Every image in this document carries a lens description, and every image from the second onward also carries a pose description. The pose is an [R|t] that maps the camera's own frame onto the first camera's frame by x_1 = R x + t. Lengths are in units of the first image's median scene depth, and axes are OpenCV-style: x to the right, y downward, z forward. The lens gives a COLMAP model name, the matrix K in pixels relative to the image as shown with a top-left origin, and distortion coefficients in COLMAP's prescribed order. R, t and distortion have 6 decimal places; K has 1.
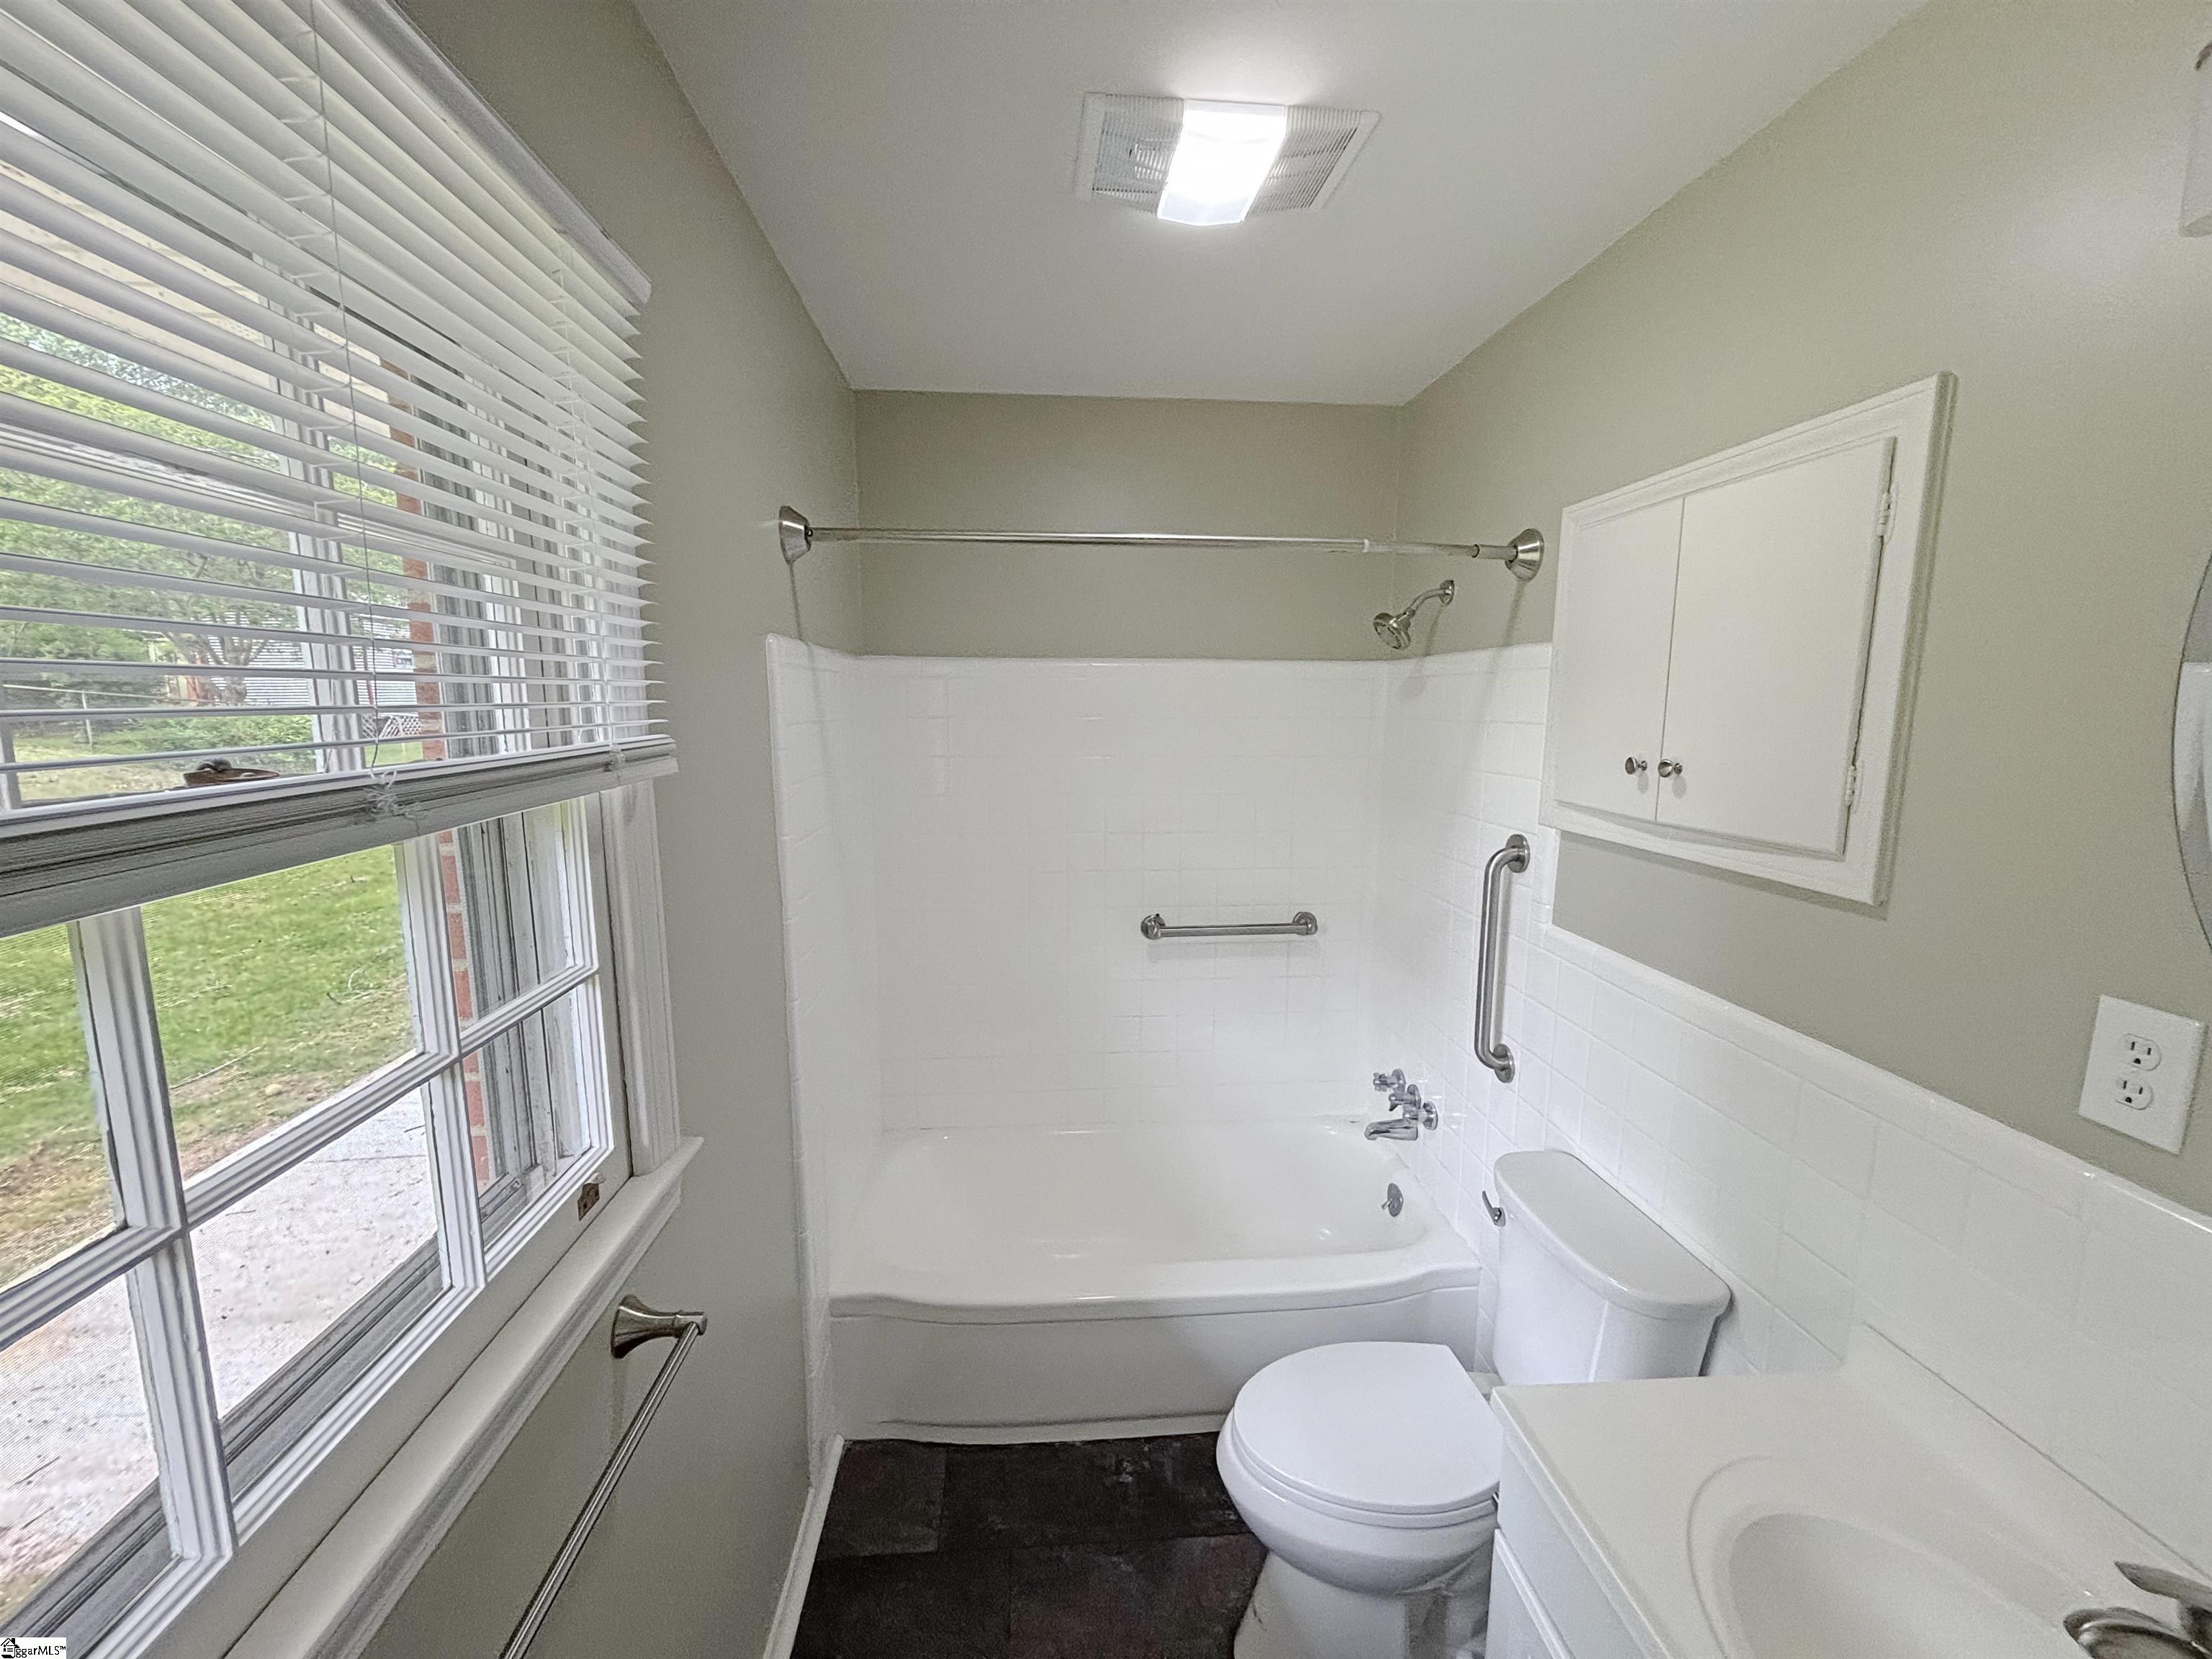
lens RADIAL K [[901.1, 0, 1078.8], [0, 901.1, 829.3], [0, 0, 1]] dist [-0.003693, -0.000895]
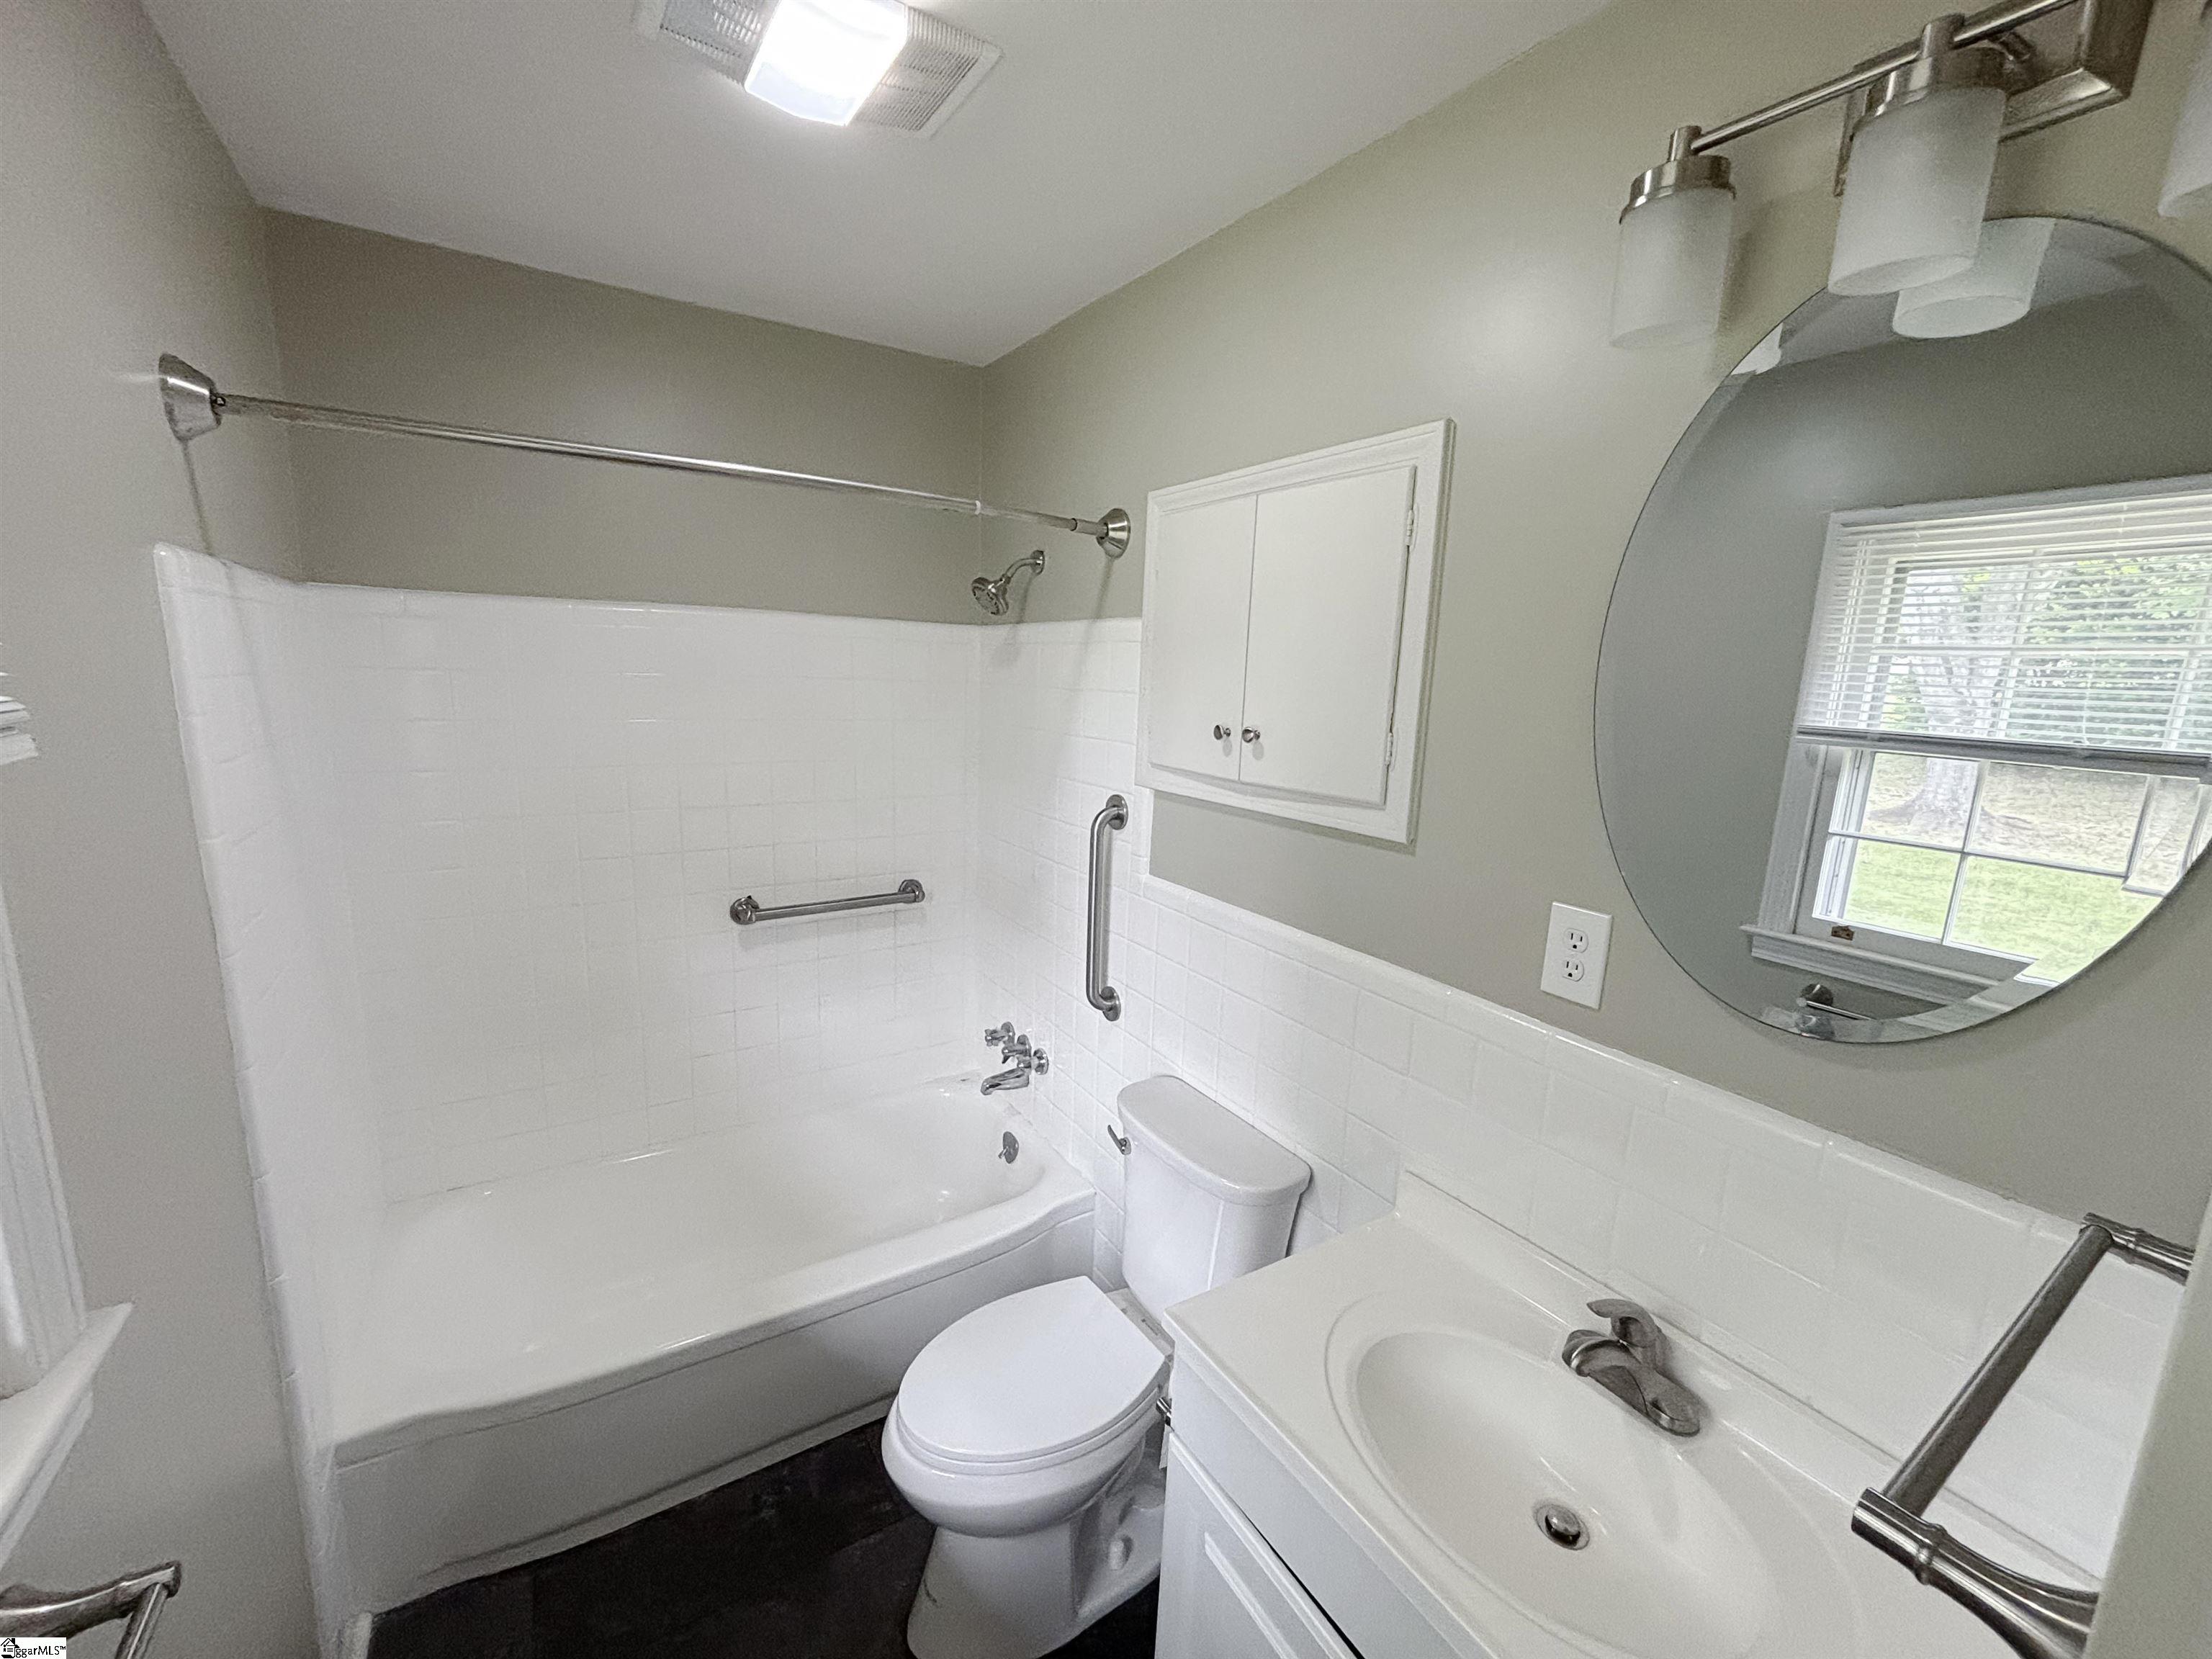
lens RADIAL K [[901.1, 0, 1078.8], [0, 901.1, 829.3], [0, 0, 1]] dist [-0.003693, -0.000895]
pose [[0.876000, -0.059418, 0.478638, -0.074527], [0.037745, 0.997785, 0.054785, -0.013789], [-0.480832, -0.029925, 0.876302, 0.072078]]
